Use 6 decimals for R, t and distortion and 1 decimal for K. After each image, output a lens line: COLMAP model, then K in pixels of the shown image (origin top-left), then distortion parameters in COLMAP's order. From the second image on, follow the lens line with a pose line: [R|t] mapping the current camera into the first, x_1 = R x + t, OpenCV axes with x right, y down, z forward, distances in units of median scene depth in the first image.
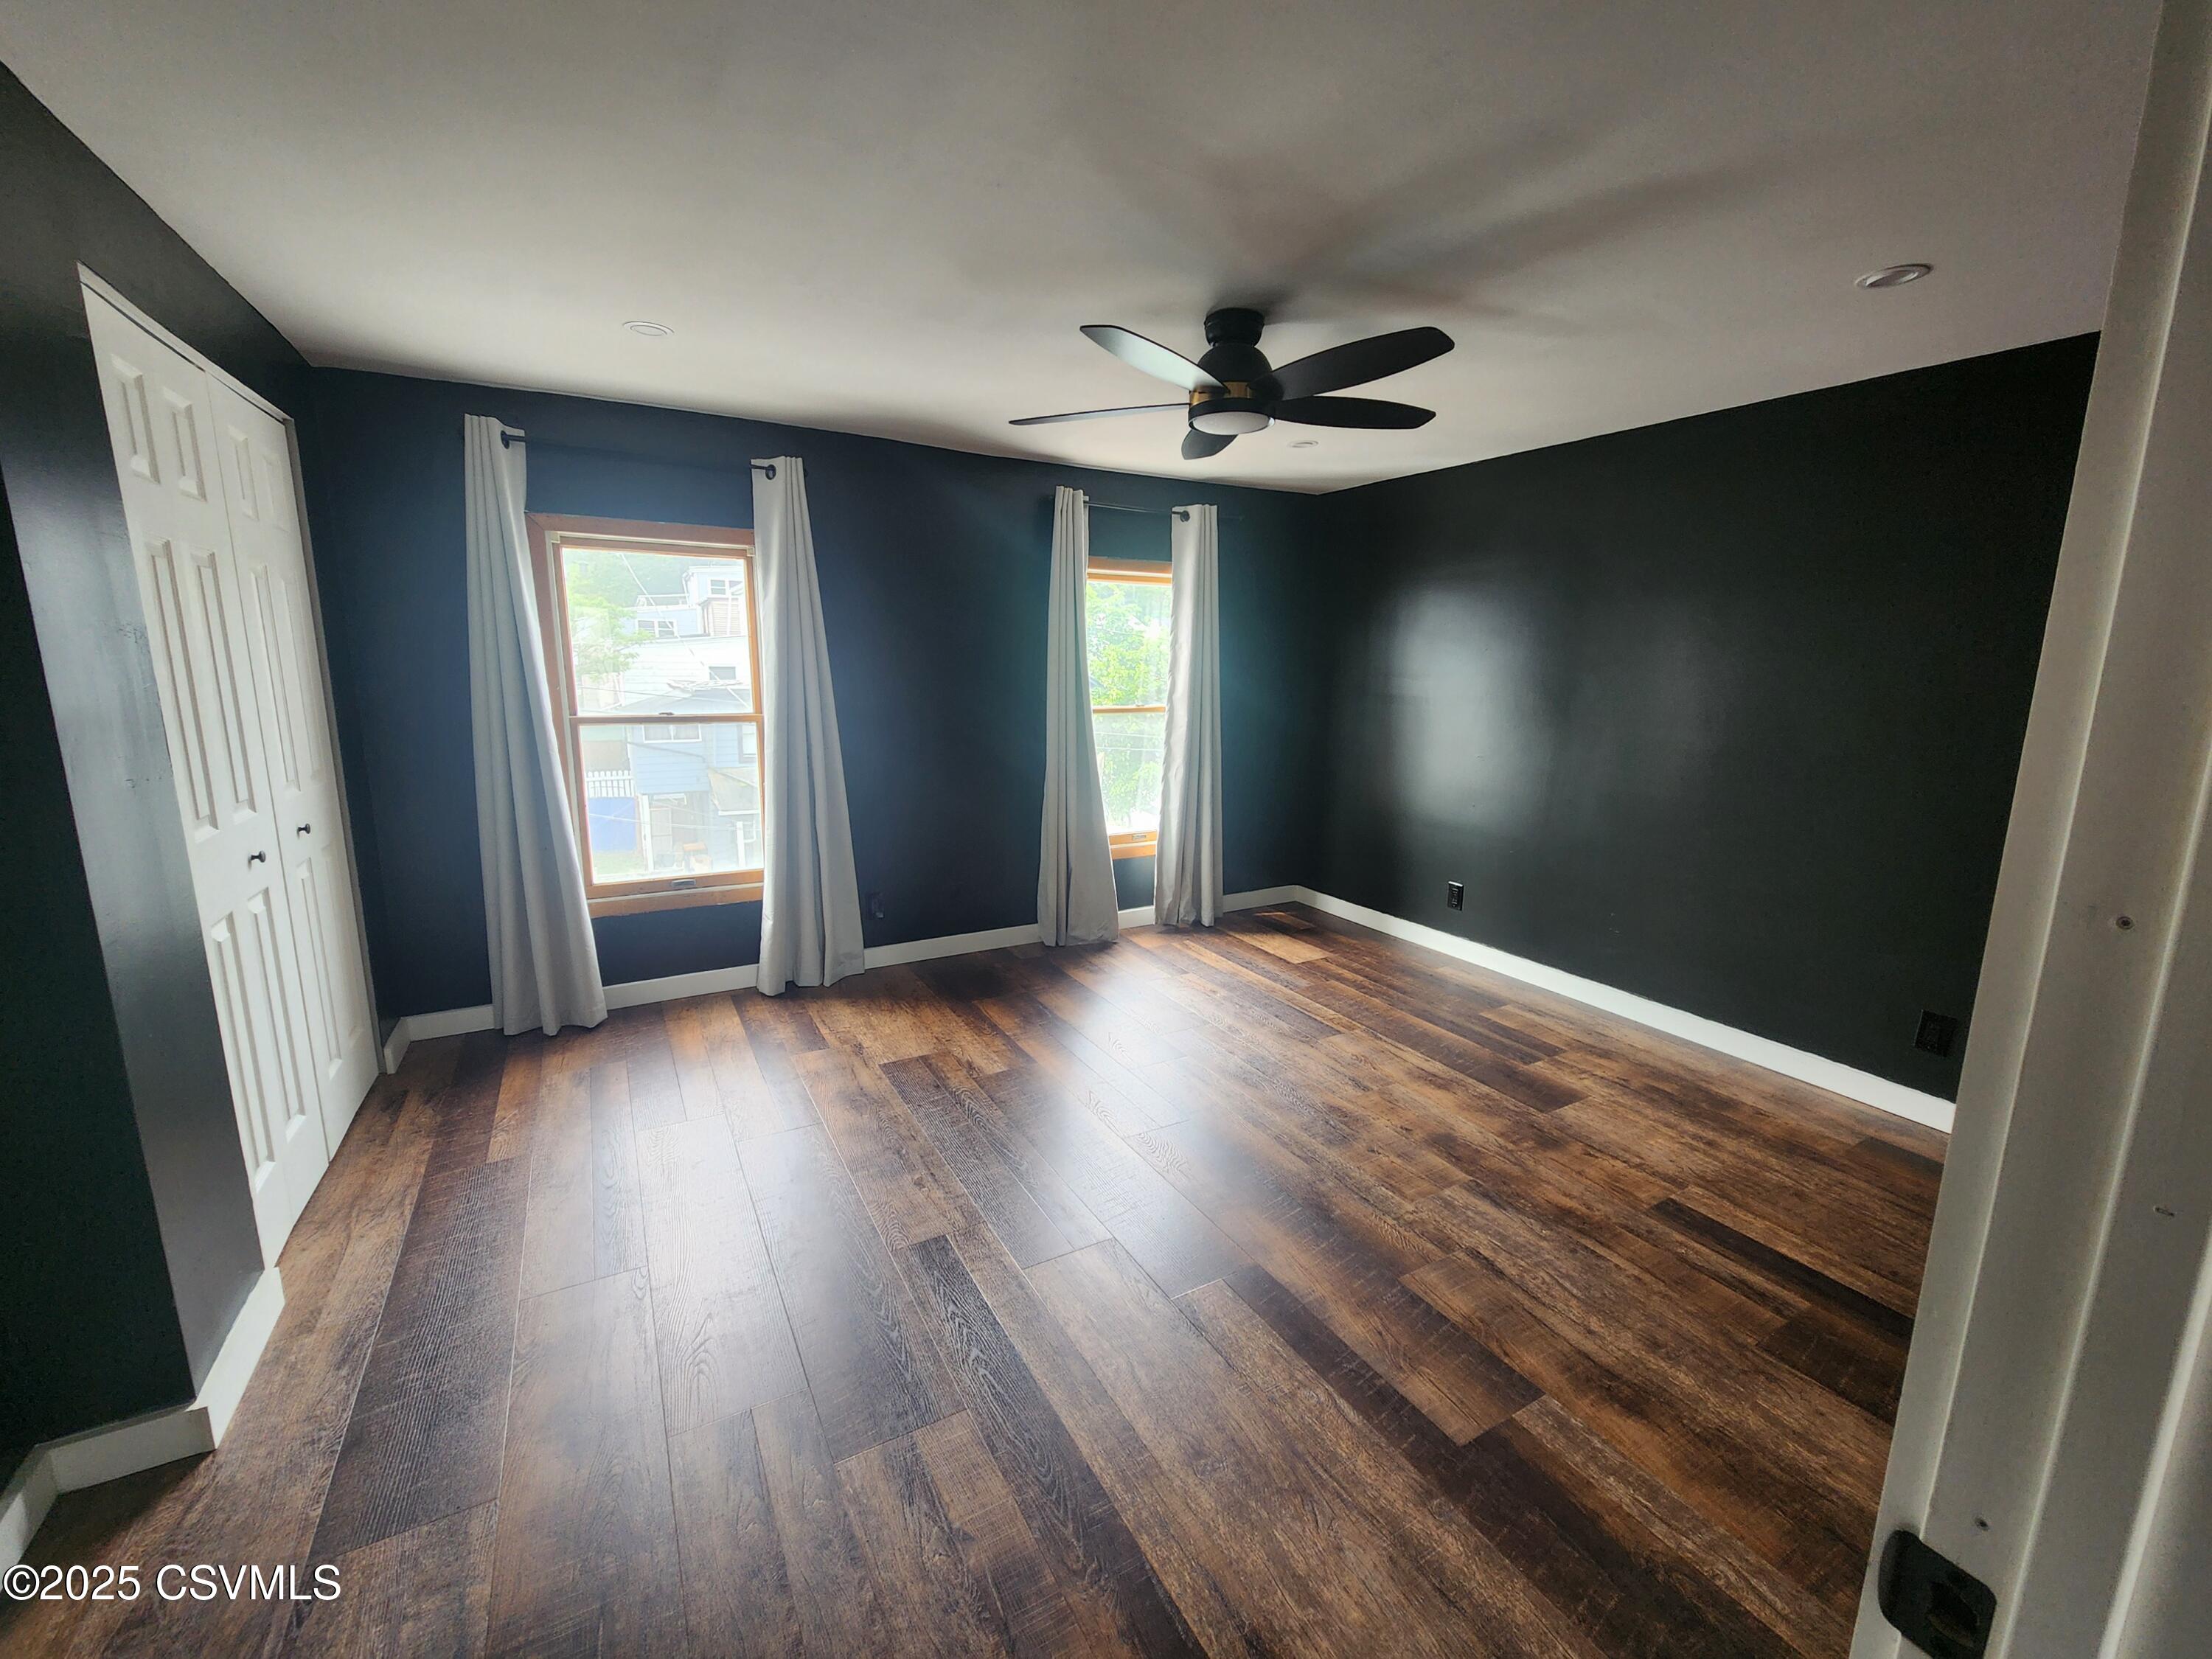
lens RADIAL K [[899.0, 0, 1099.4], [0, 899.0, 829.8], [0, 0, 1]] dist [0.003511, -0.001981]
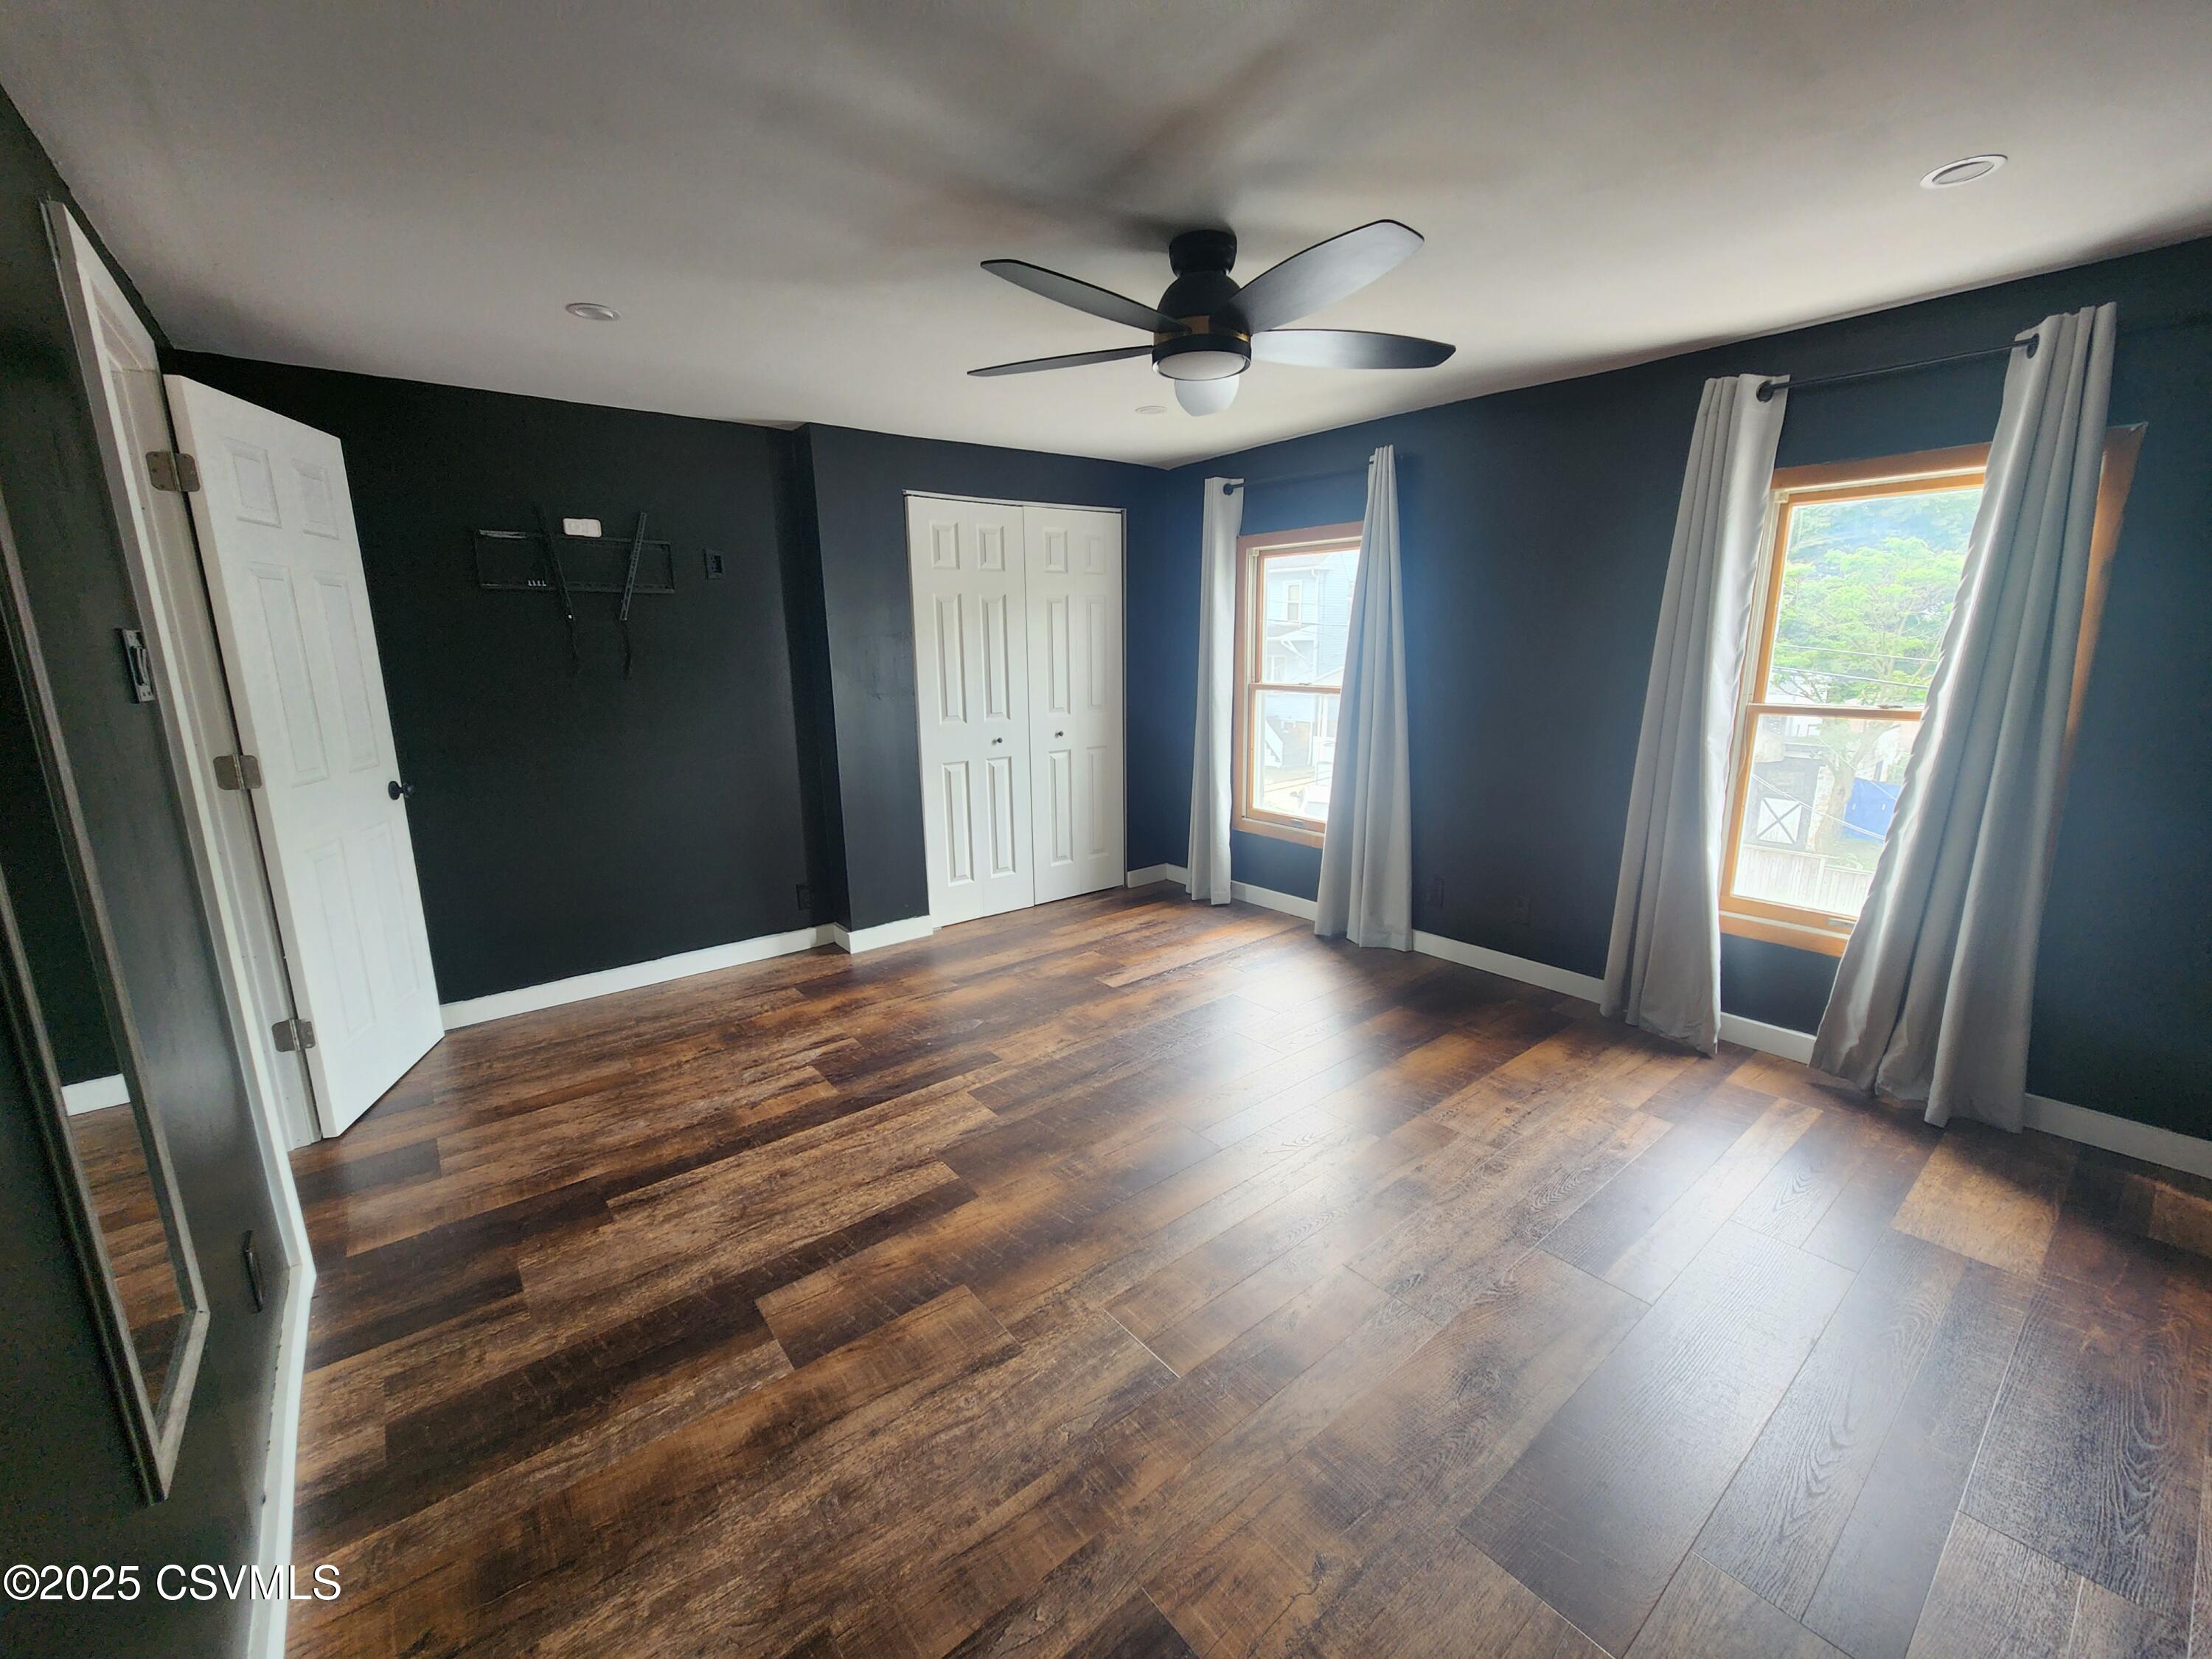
lens RADIAL K [[899.0, 0, 1110.7], [0, 899.0, 821.9], [0, 0, 1]] dist [0.003511, -0.001981]
pose [[0.164779, 0.184807, -0.968862, 1.020534], [-0.167741, 0.973231, 0.157112, -0.135649], [0.971962, 0.136630, 0.191367, 0.767927]]
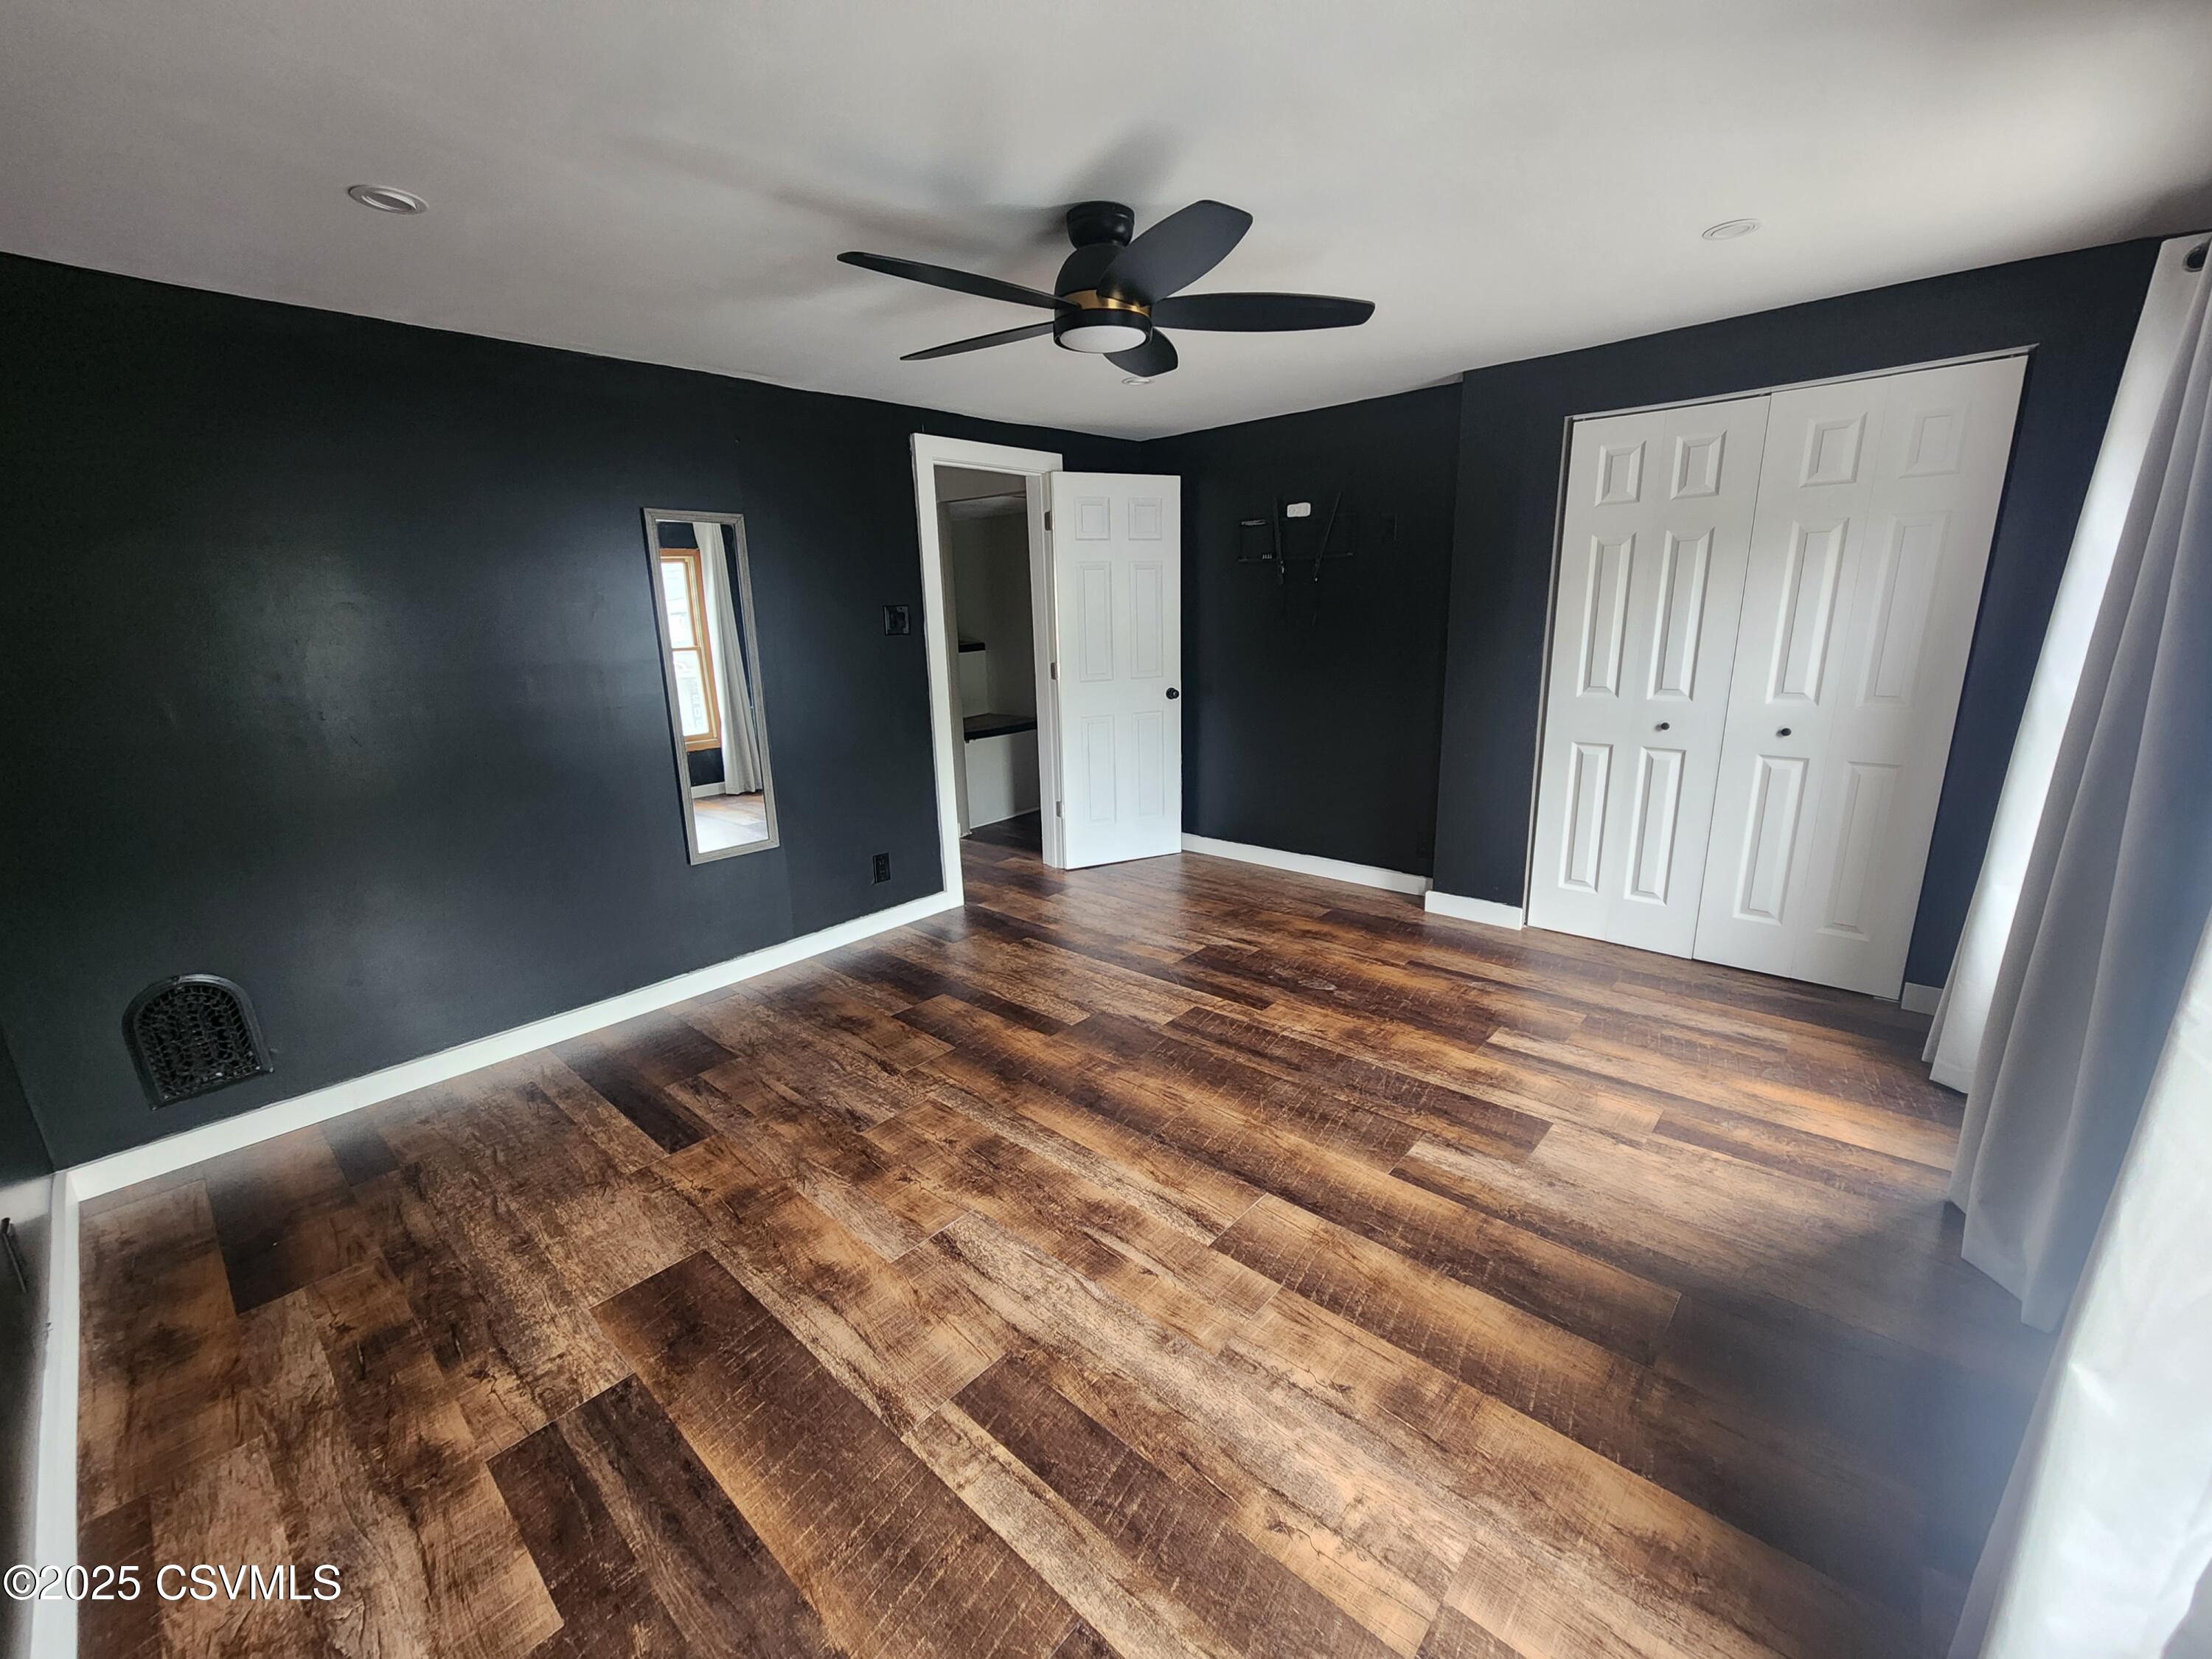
lens RADIAL K [[899.0, 0, 1098.6], [0, 899.0, 829.5], [0, 0, 1]] dist [0.003511, -0.001981]
pose [[-0.948023, 0.093906, -0.304030, 0.443144], [-0.040005, 0.912707, 0.406652, -0.354805], [0.315678, 0.397678, -0.861510, 1.854243]]
